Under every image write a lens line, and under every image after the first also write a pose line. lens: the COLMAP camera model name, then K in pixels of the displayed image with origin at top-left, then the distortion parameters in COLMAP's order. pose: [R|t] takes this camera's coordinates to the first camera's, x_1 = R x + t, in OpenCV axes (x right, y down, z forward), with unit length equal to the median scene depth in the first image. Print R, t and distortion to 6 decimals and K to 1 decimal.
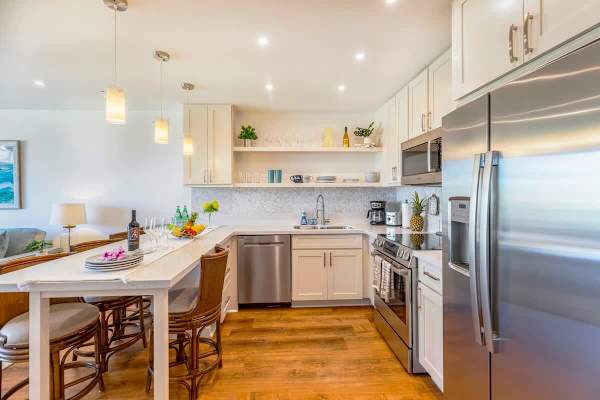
lens RADIAL K [[273.0, 0, 293.8], [0, 273.0, 193.9], [0, 0, 1]] dist [0.000565, 0.000042]
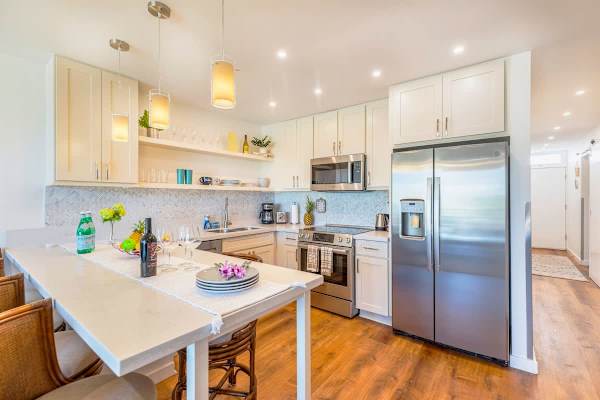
lens RADIAL K [[271.4, 0, 300.0], [0, 271.4, 200.0], [0, 0, 1]] dist [0.000445, -0.000167]
pose [[0.653641, -0.000873, 0.756805, -0.516563], [-0.006721, 0.999953, 0.006958, 0.003052], [-0.756775, -0.009635, 0.653604, 0.146231]]
